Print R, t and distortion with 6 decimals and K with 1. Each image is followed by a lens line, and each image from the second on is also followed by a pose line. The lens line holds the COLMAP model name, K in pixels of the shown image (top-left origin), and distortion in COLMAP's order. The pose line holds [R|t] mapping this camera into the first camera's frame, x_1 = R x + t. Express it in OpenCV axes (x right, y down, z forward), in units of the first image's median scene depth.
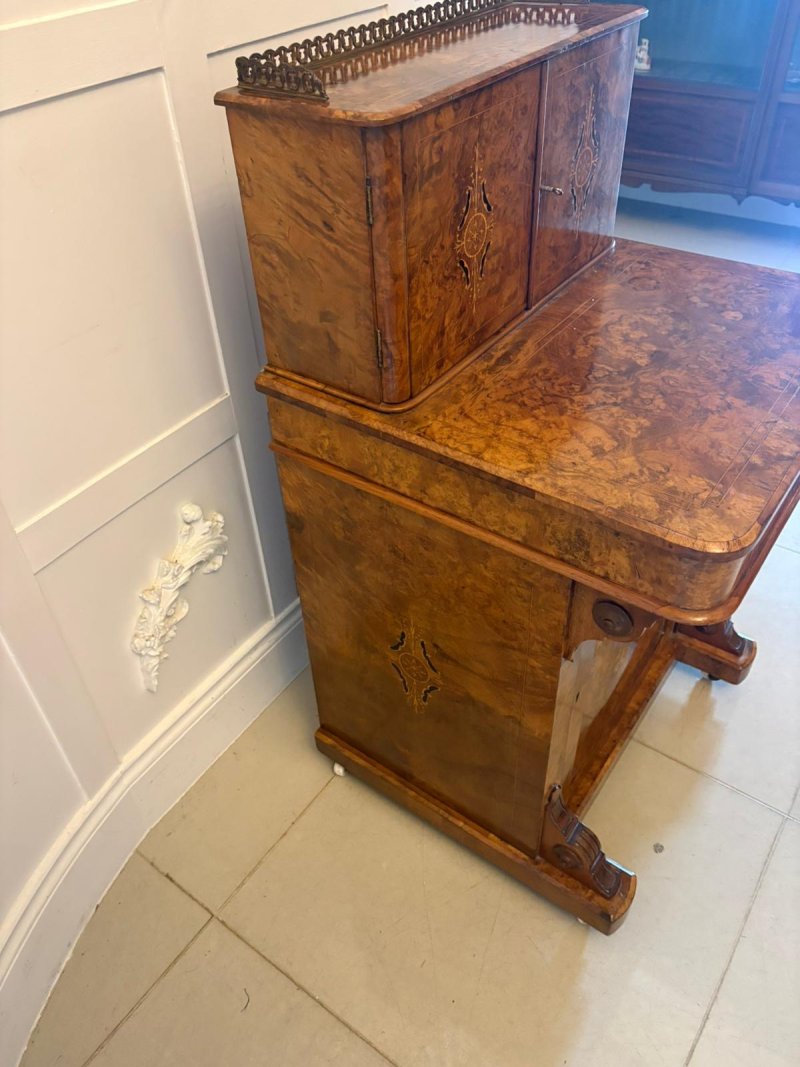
lens RADIAL K [[817.7, 0, 398.8], [0, 817.7, 519.2], [0, 0, 1]] dist [-0.002861, -0.005128]
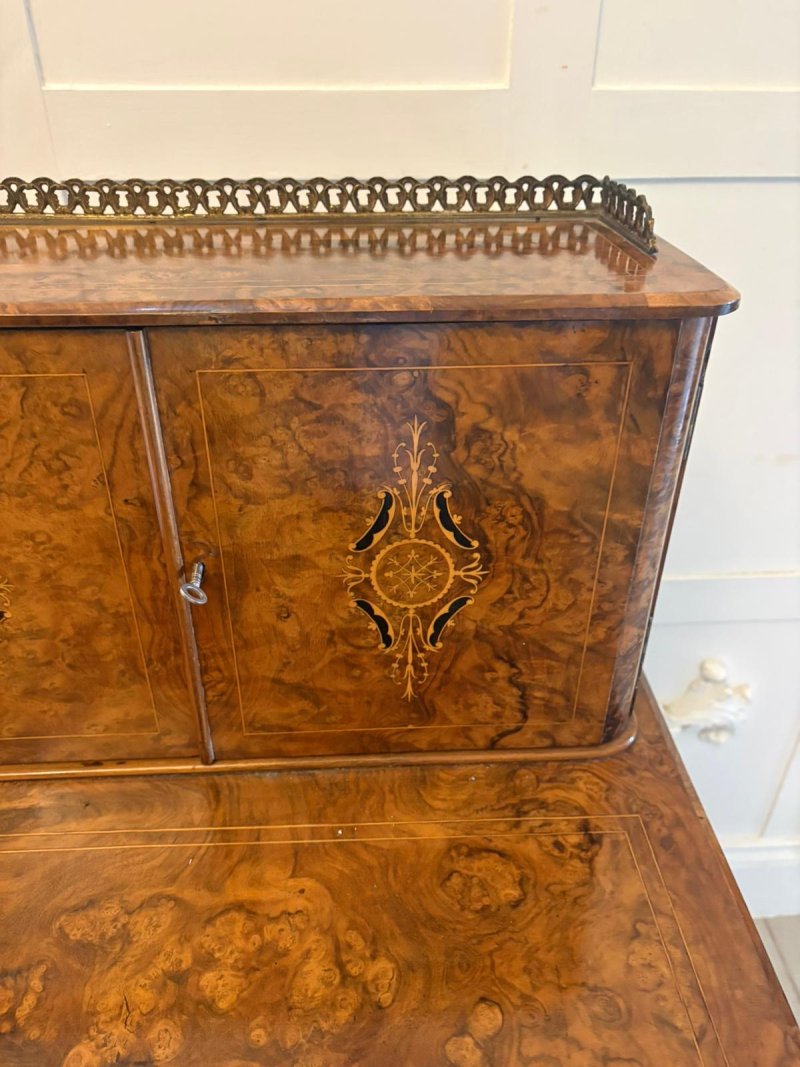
lens RADIAL K [[824.6, 0, 393.1], [0, 824.6, 517.8], [0, 0, 1]] dist [0.008086, -0.005216]
pose [[0.624846, 0.450870, -0.637403, 0.562973], [-0.523625, 0.847574, 0.086226, -0.565240], [0.579123, 0.279883, 0.765690, 0.752392]]
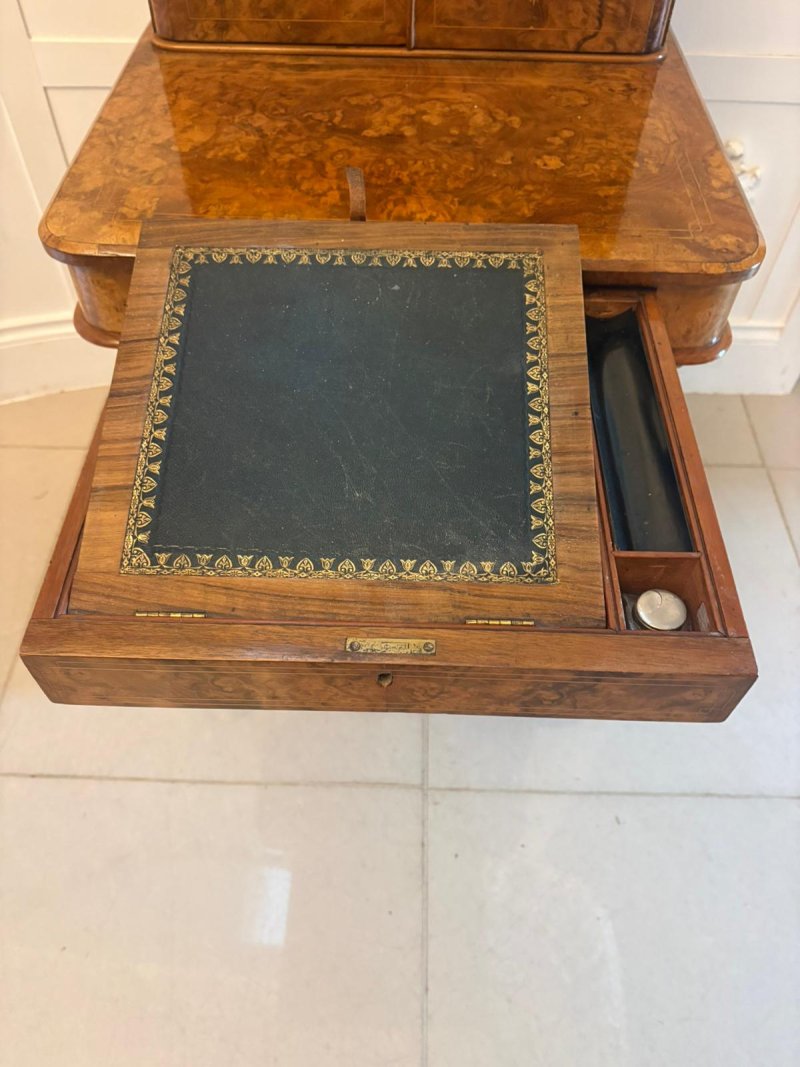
lens RADIAL K [[837.2, 0, 395.7], [0, 837.2, 555.1], [0, 0, 1]] dist [0.000655, -0.008393]
pose [[0.568738, 0.685254, -0.454933, 1.052935], [-0.559656, 0.727722, 0.396491, -0.246477], [0.602762, 0.029107, 0.797390, 0.376693]]
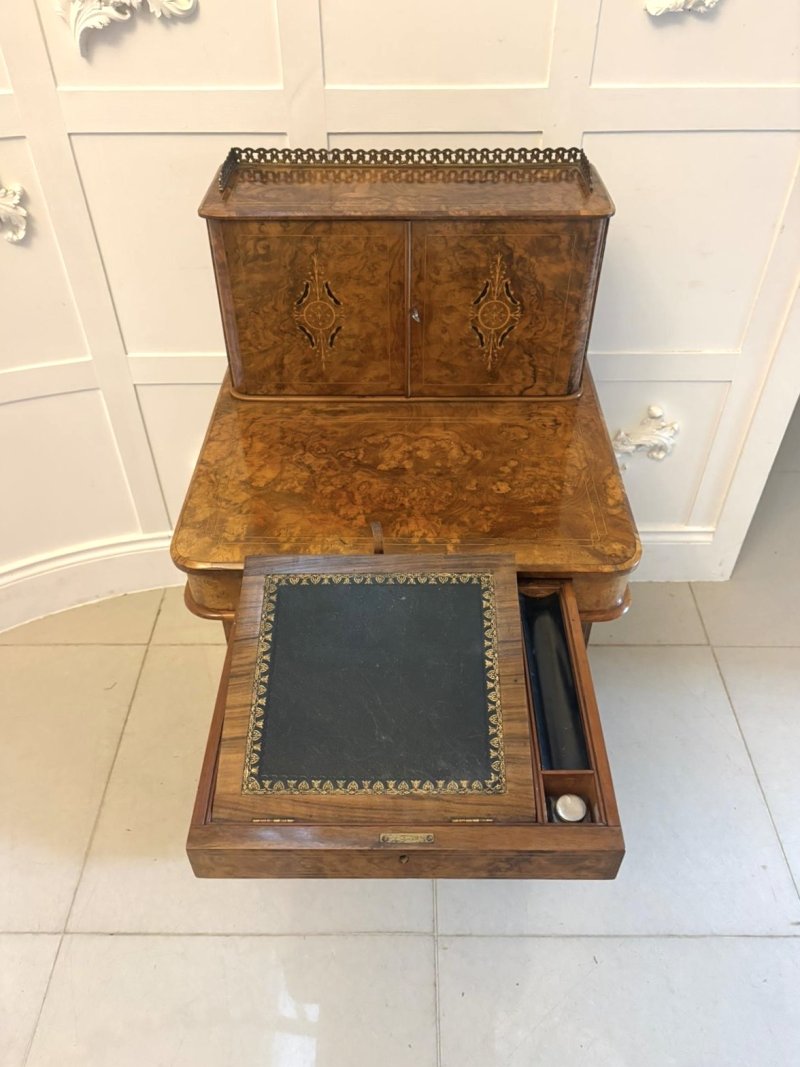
lens RADIAL K [[840.6, 0, 400.0], [0, 840.6, 533.5], [0, 0, 1]] dist [0.039001, -0.046858]
pose [[0.583111, 0.577636, -0.571244, 1.174482], [-0.539073, 0.801169, 0.259862, -0.487307], [0.607769, 0.156413, 0.778558, 0.037301]]
